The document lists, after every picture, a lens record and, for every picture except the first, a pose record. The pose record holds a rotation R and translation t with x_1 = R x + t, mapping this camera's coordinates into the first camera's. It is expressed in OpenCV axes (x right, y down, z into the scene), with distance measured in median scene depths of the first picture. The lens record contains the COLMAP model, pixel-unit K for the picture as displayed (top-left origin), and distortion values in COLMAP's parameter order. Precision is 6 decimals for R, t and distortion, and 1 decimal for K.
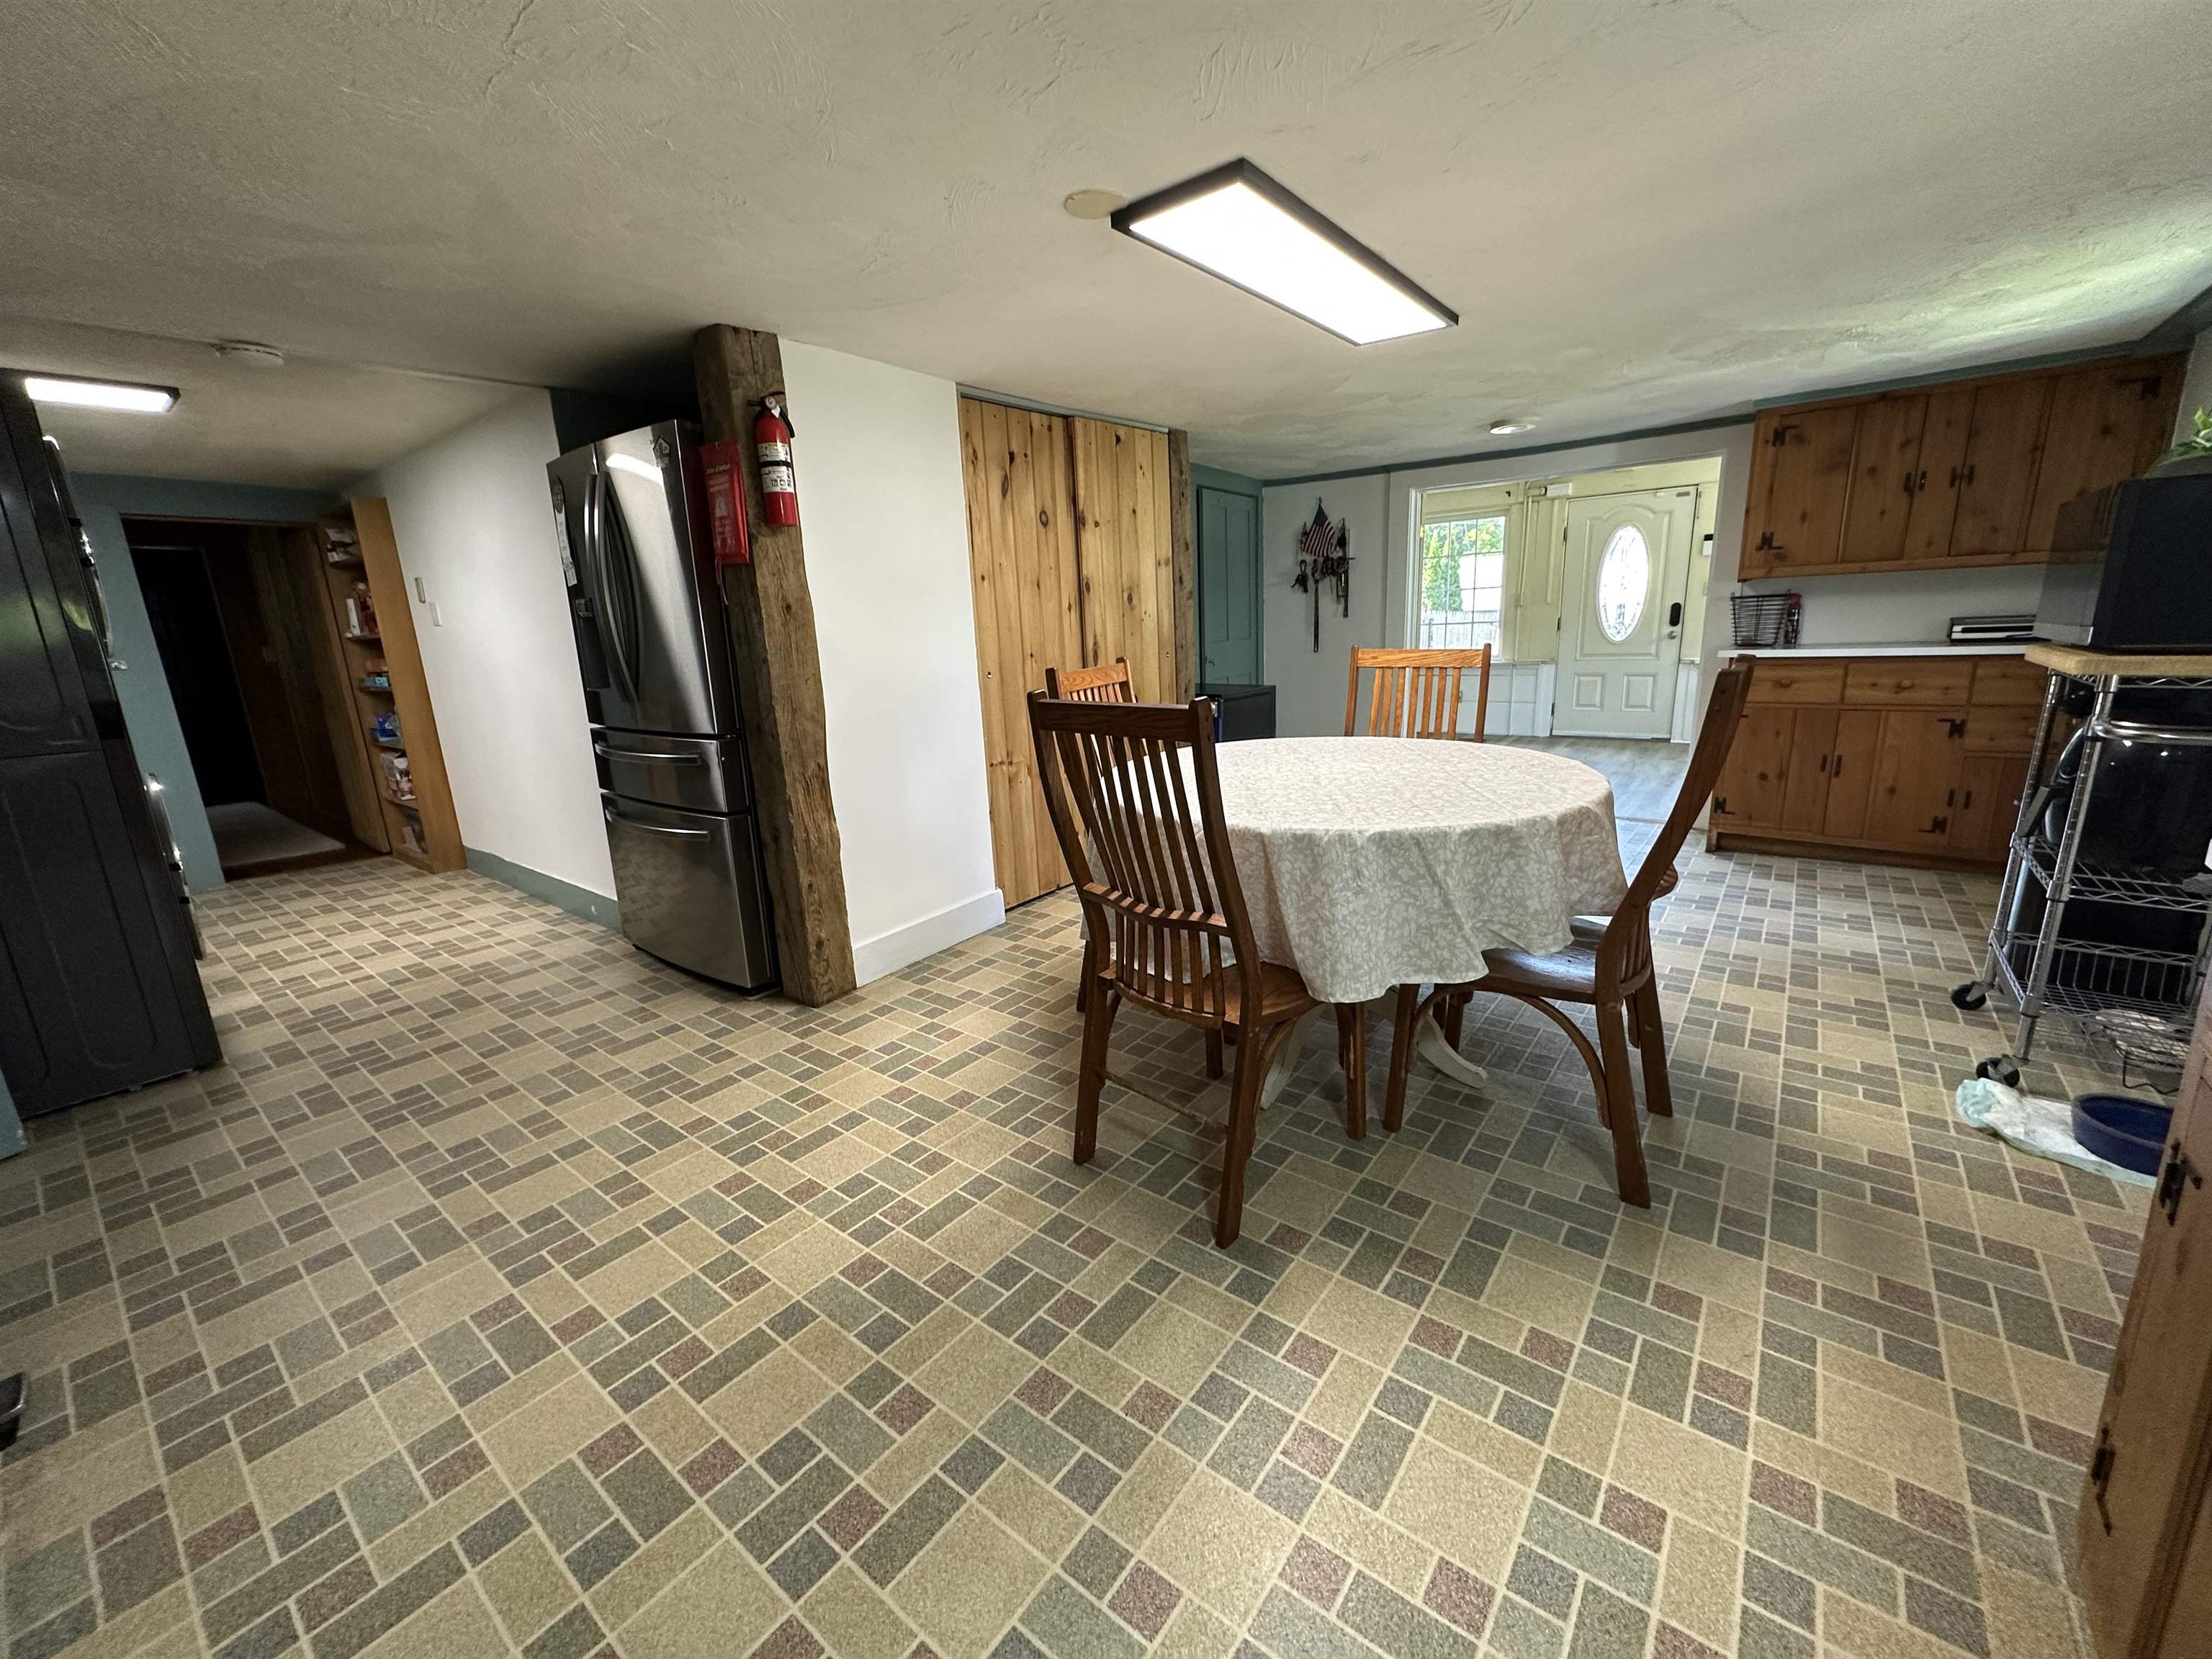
lens RADIAL K [[883.1, 0, 1101.6], [0, 883.1, 831.8], [0, 0, 1]] dist [-0.005870, 0.001229]
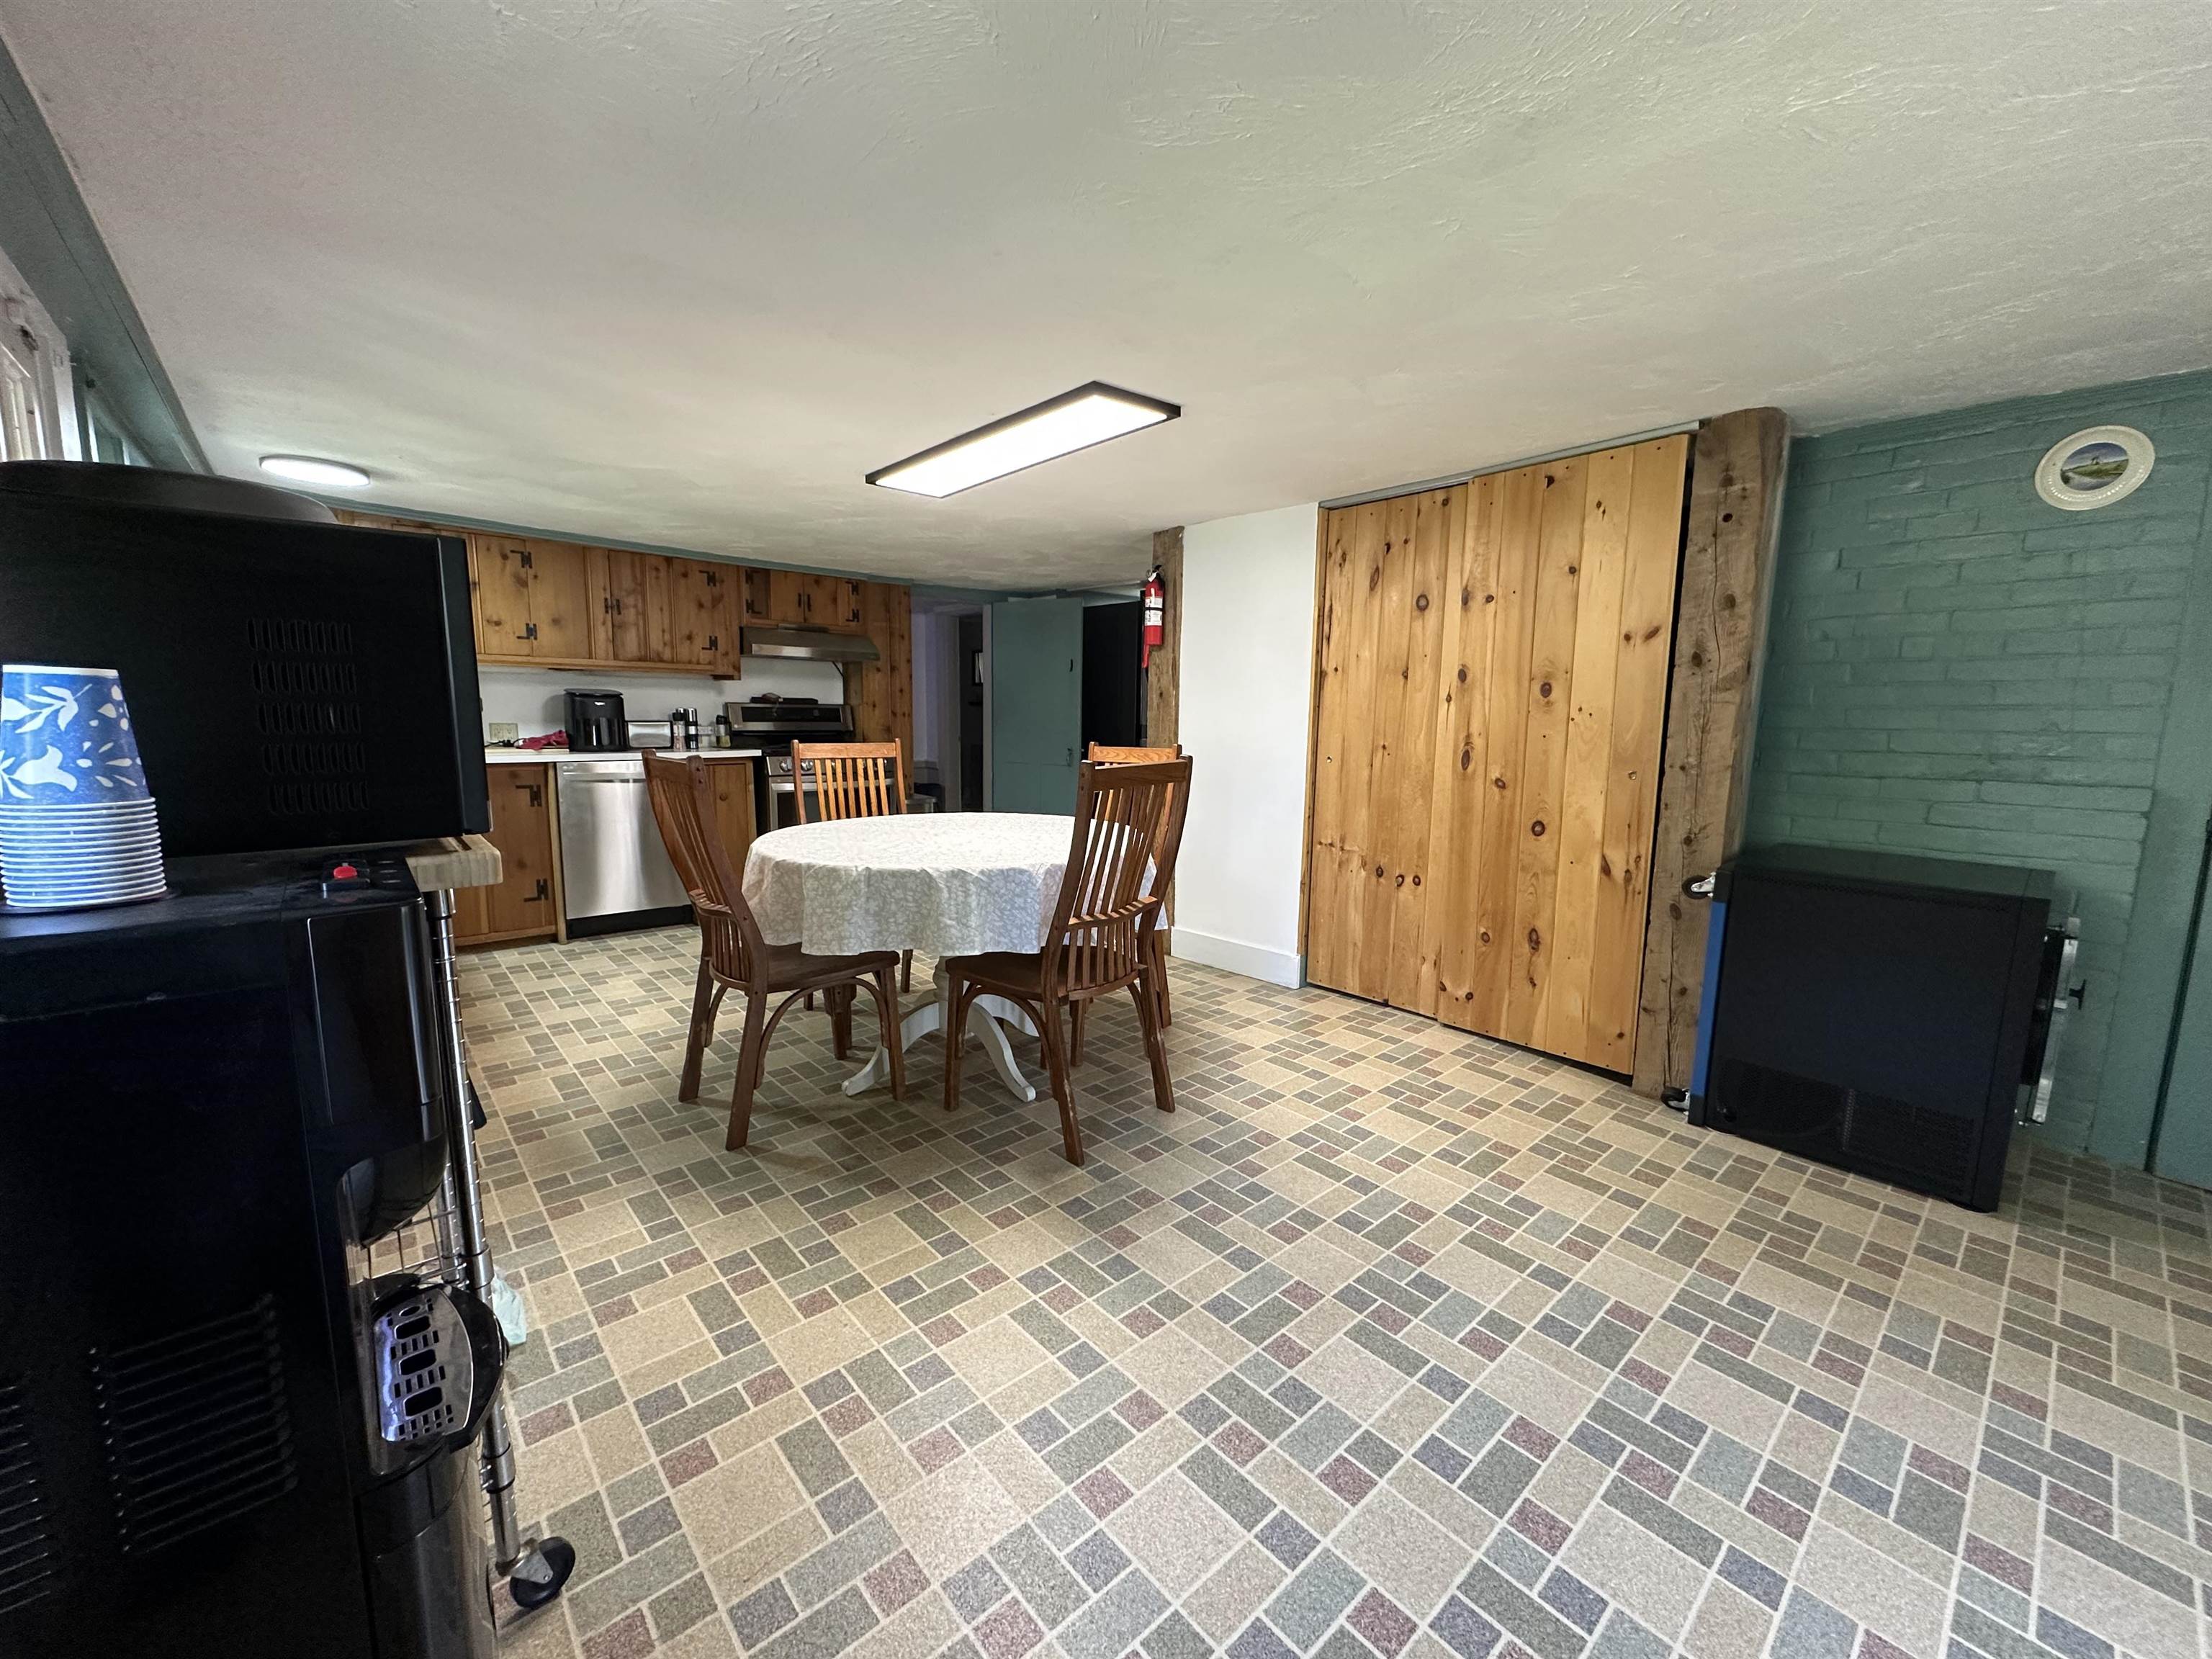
lens RADIAL K [[883.1, 0, 1112.3], [0, 883.1, 828.3], [0, 0, 1]] dist [-0.005870, 0.001229]
pose [[-0.171890, 0.175798, -0.969303, 0.966554], [-0.231197, 0.949268, 0.213163, -0.267220], [0.957602, 0.260740, -0.122526, 0.910818]]
